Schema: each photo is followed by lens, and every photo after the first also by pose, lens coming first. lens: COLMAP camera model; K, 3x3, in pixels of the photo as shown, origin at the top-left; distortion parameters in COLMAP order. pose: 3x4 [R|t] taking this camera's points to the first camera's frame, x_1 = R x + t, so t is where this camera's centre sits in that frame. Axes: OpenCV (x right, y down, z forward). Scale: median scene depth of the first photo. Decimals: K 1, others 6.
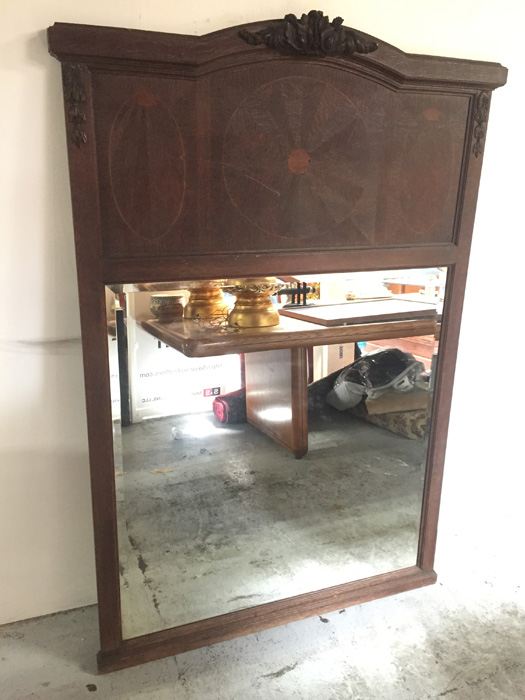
lens RADIAL K [[621.5, 0, 262.5], [0, 621.5, 350.0], [0, 0, 1]] dist [0.124516, -0.193271]
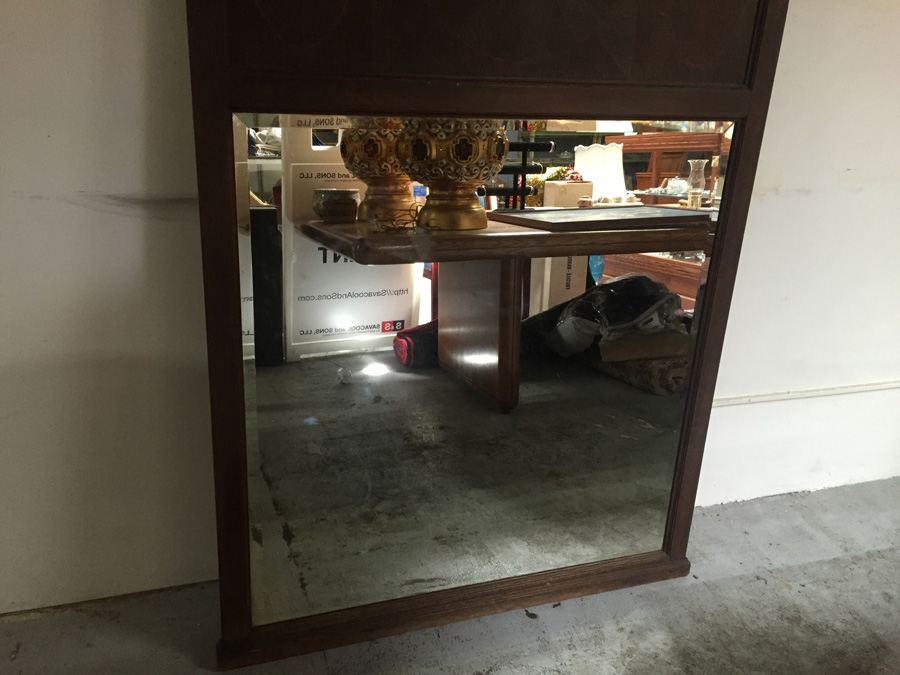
lens RADIAL K [[799.0, 0, 443.8], [0, 799.0, 341.3], [0, 0, 1]] dist [0.124516, -0.193271]
pose [[0.998975, 0.038850, -0.023239, 0.004601], [-0.037524, 0.997780, 0.055014, 0.048965], [0.025325, -0.054085, 0.998215, 0.063395]]
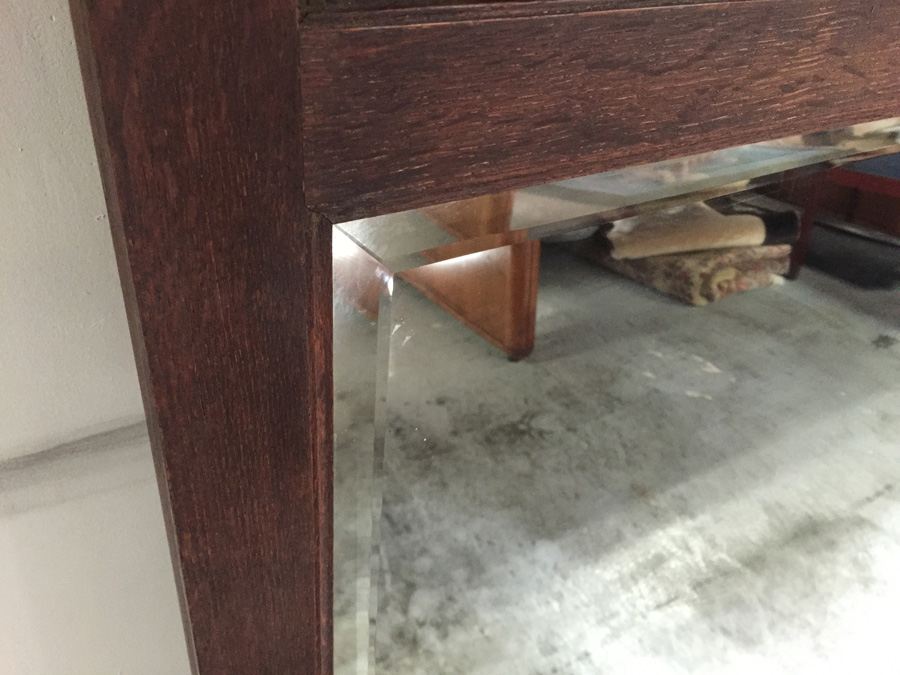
lens RADIAL K [[799.0, 0, 443.8], [0, 799.0, 341.3], [0, 0, 1]] dist [0.124516, -0.193271]
pose [[0.984687, -0.051737, 0.166478, -0.148561], [-0.003929, 0.948119, 0.317890, -0.078573], [-0.174287, -0.313676, 0.933398, 0.471082]]
